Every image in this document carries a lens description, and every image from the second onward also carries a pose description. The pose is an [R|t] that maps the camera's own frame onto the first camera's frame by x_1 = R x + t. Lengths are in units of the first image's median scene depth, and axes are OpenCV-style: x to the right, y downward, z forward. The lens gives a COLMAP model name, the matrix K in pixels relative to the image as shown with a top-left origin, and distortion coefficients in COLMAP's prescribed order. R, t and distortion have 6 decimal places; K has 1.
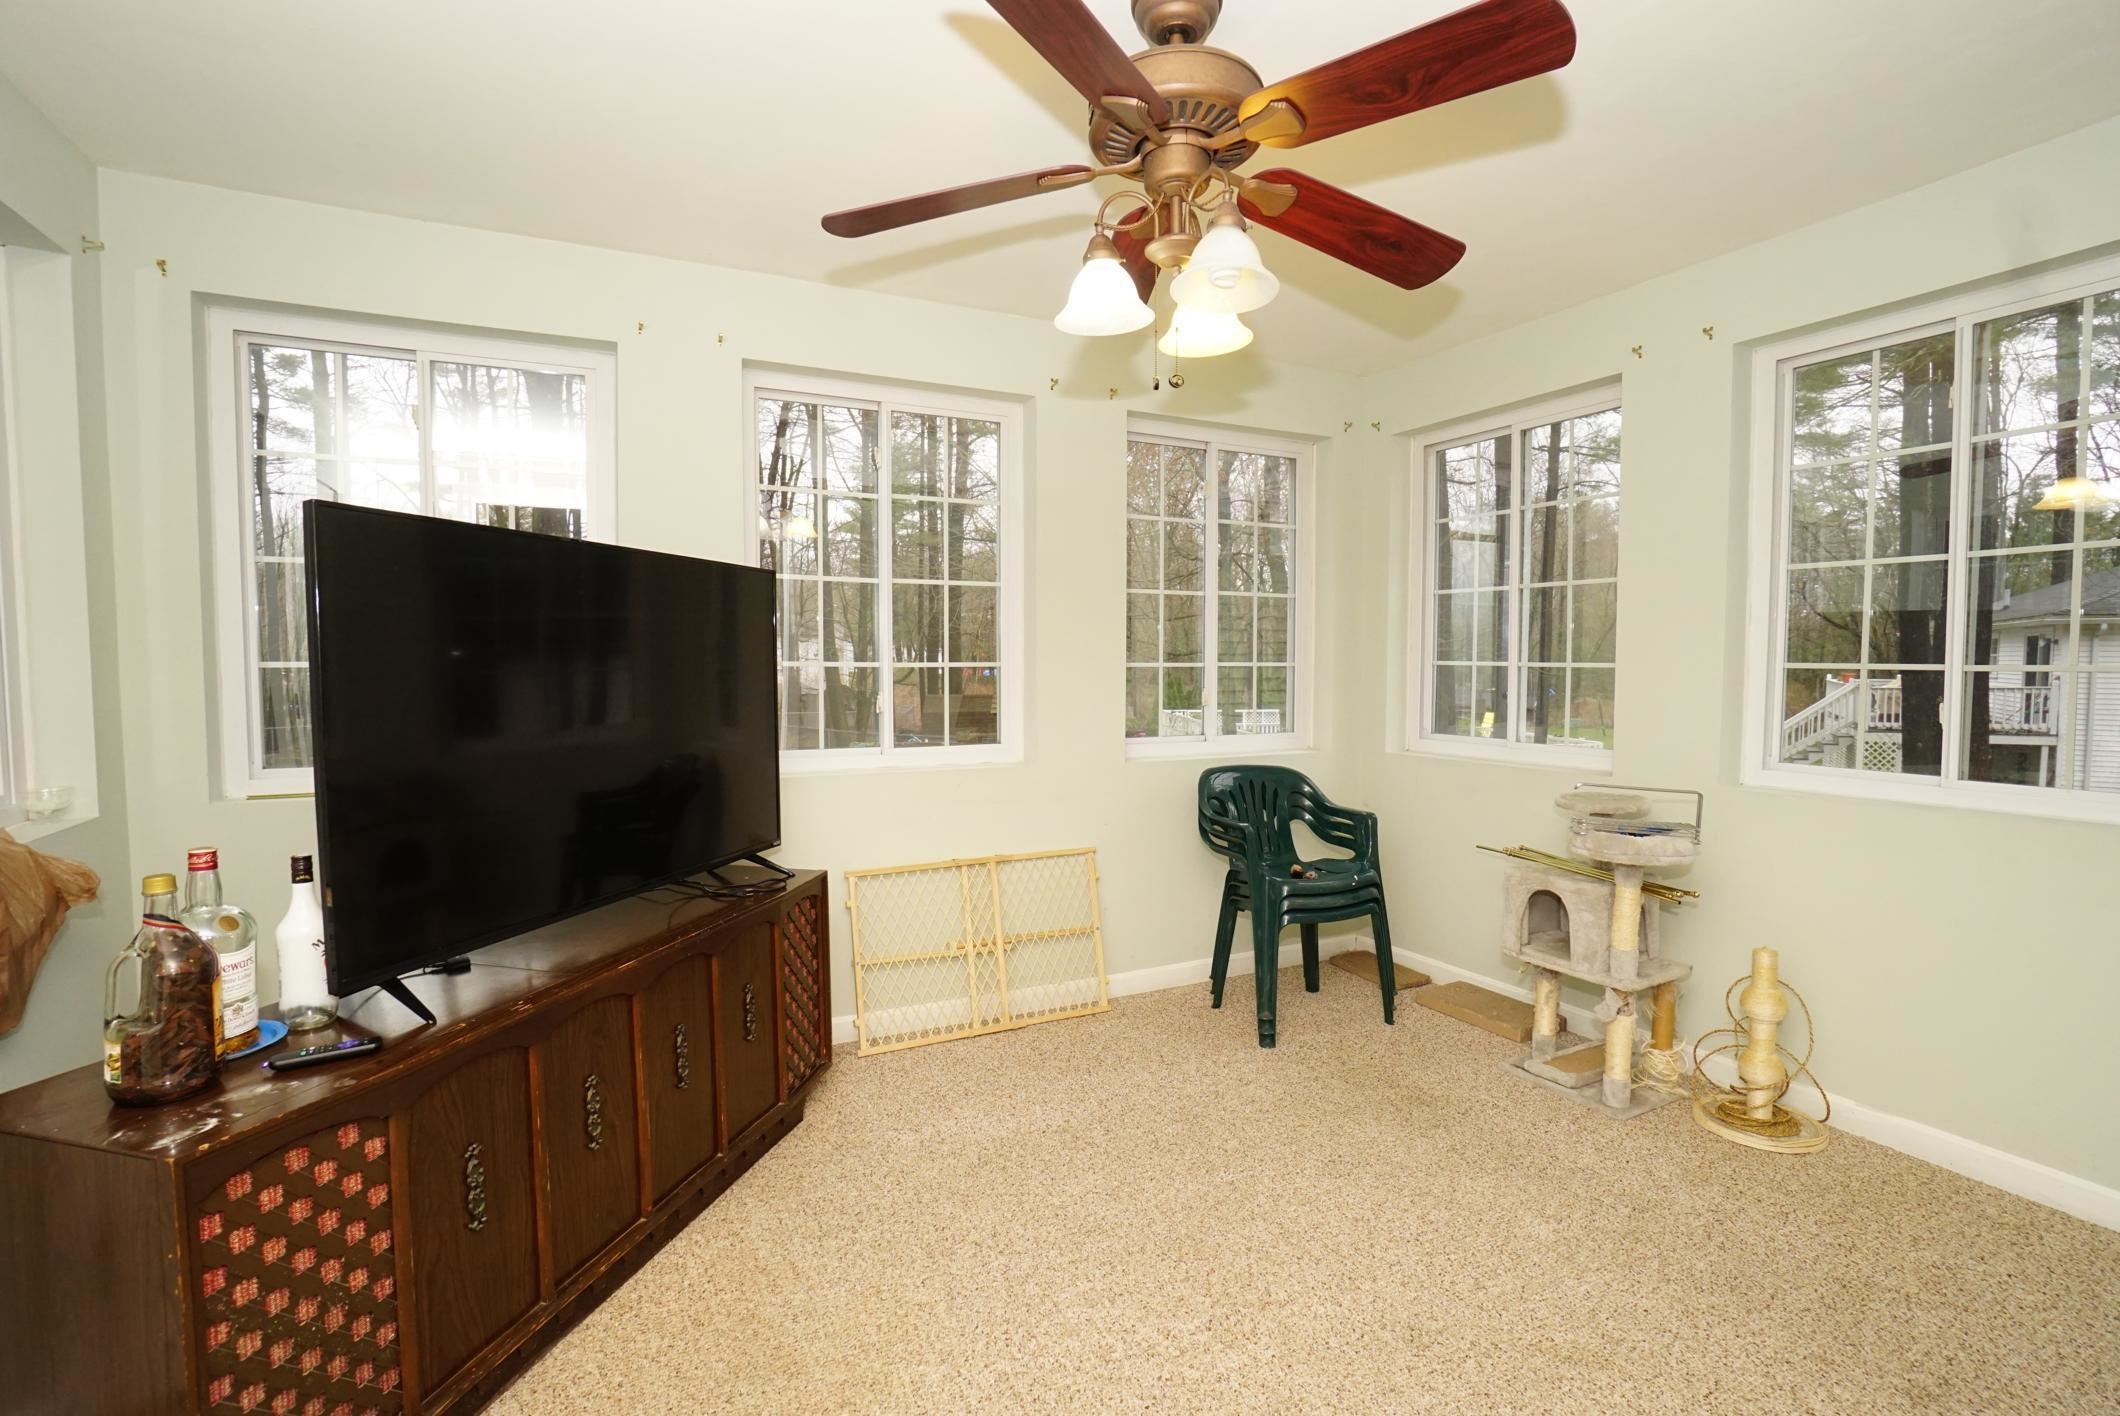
lens RADIAL K [[979.1, 0, 1084.4], [0, 979.1, 716.0], [0, 0, 1]] dist [-0.067649, 0.023093]
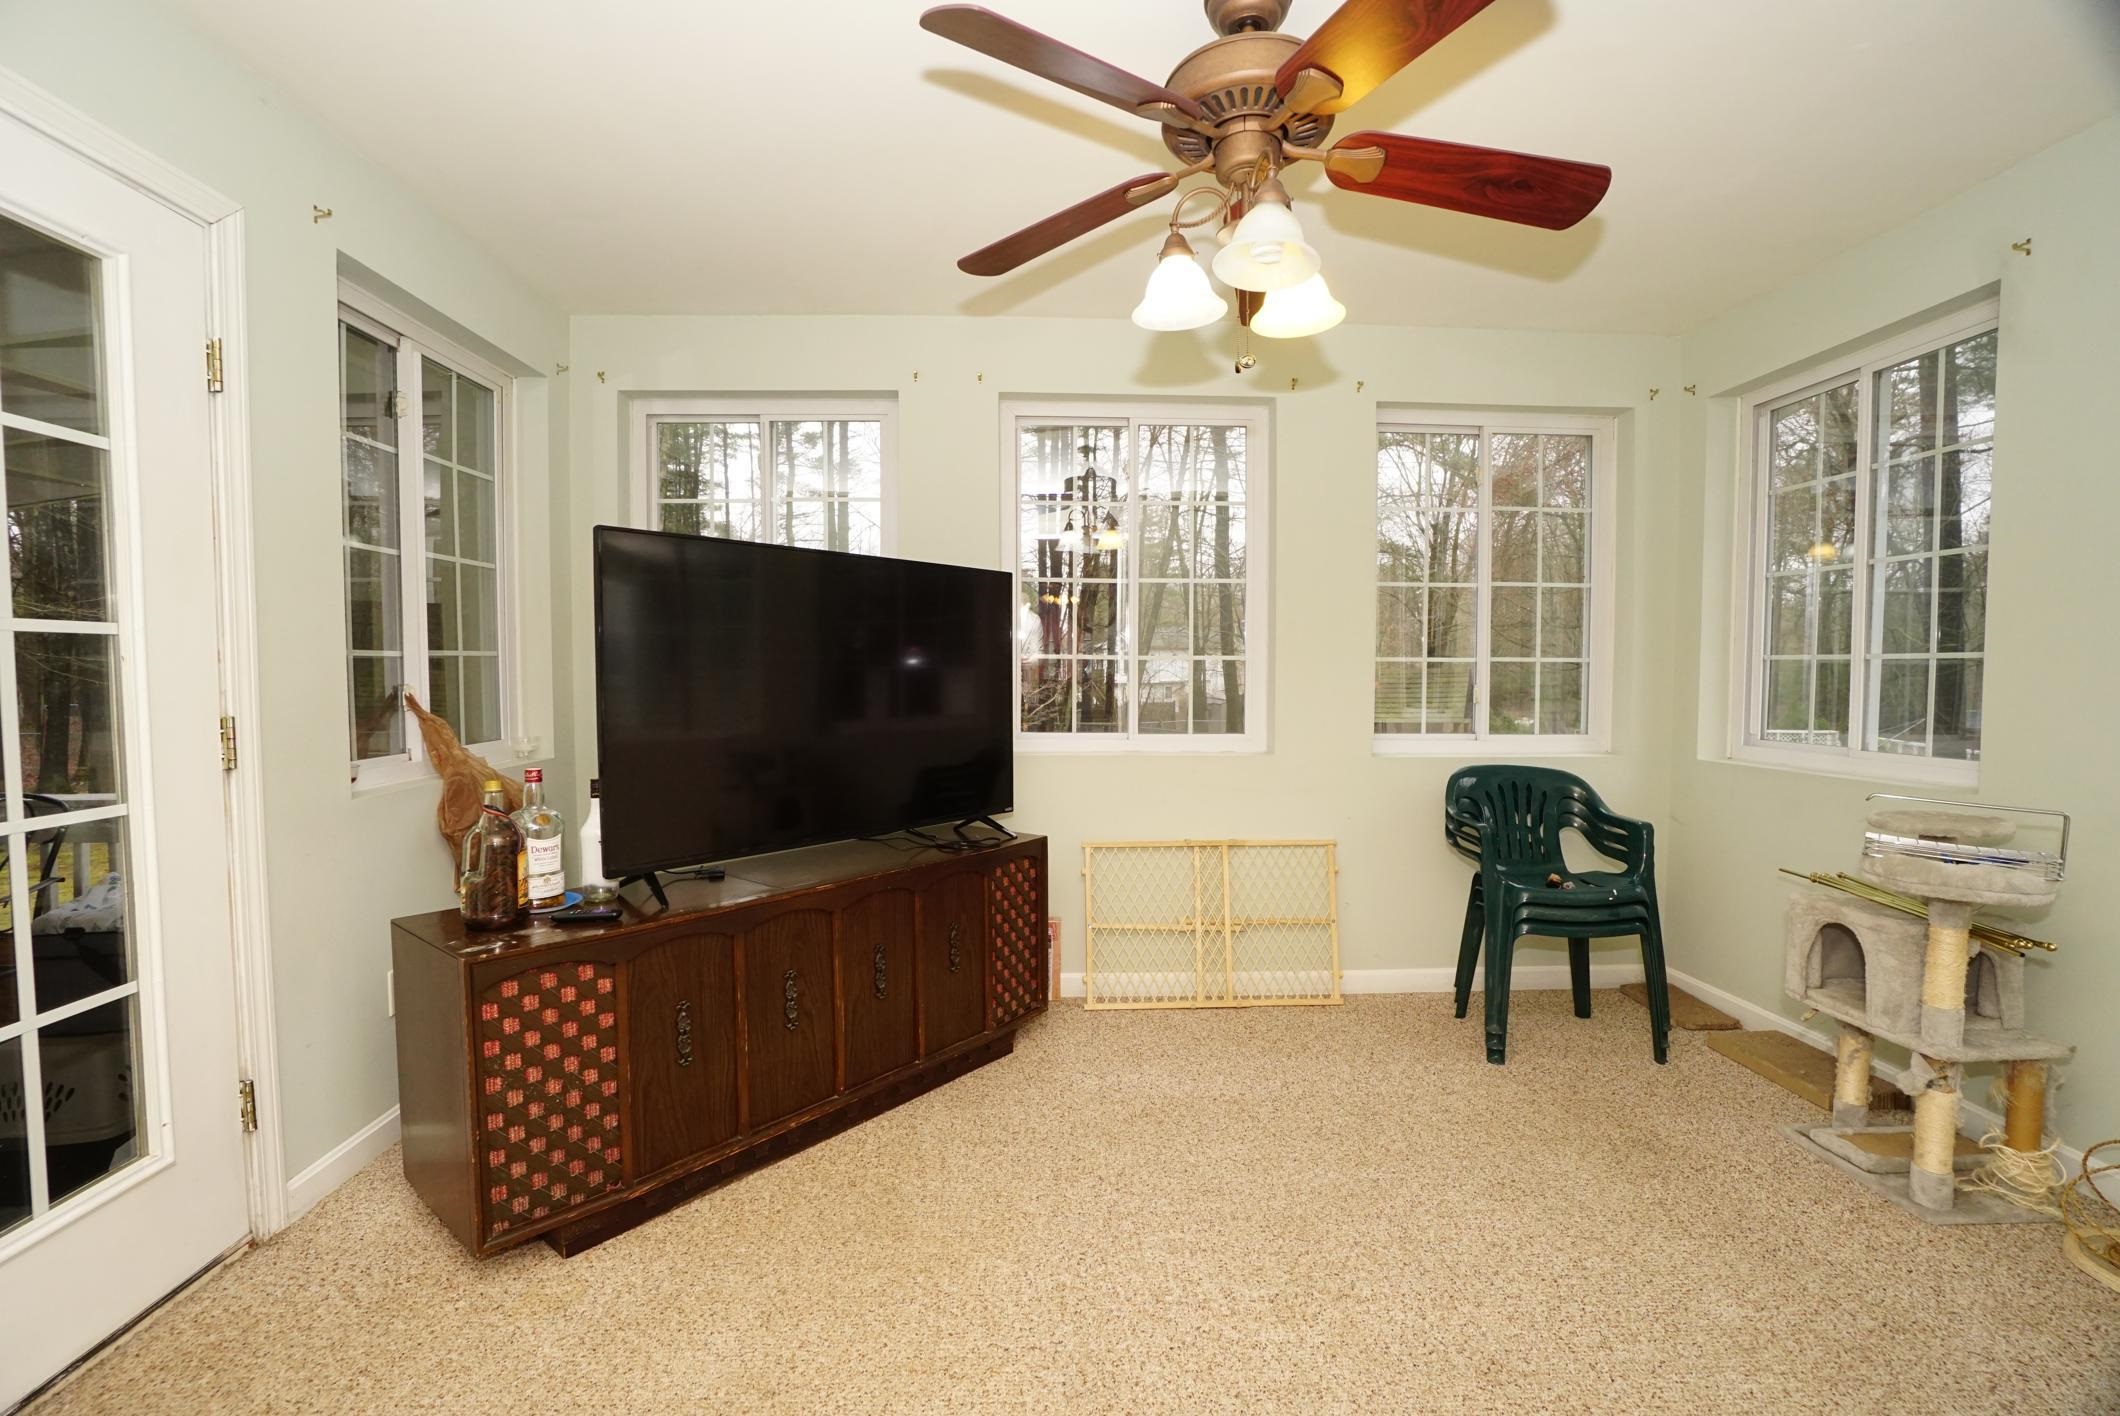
lens RADIAL K [[934.7, 0, 1051.8], [0, 934.7, 717.5], [0, 0, 1]] dist [-0.065666, 0.023781]
pose [[0.907602, 0.021059, -0.419304, 0.192086], [-0.023729, 0.999718, -0.001152, 0.021911], [0.419162, 0.010995, 0.907845, 0.017098]]
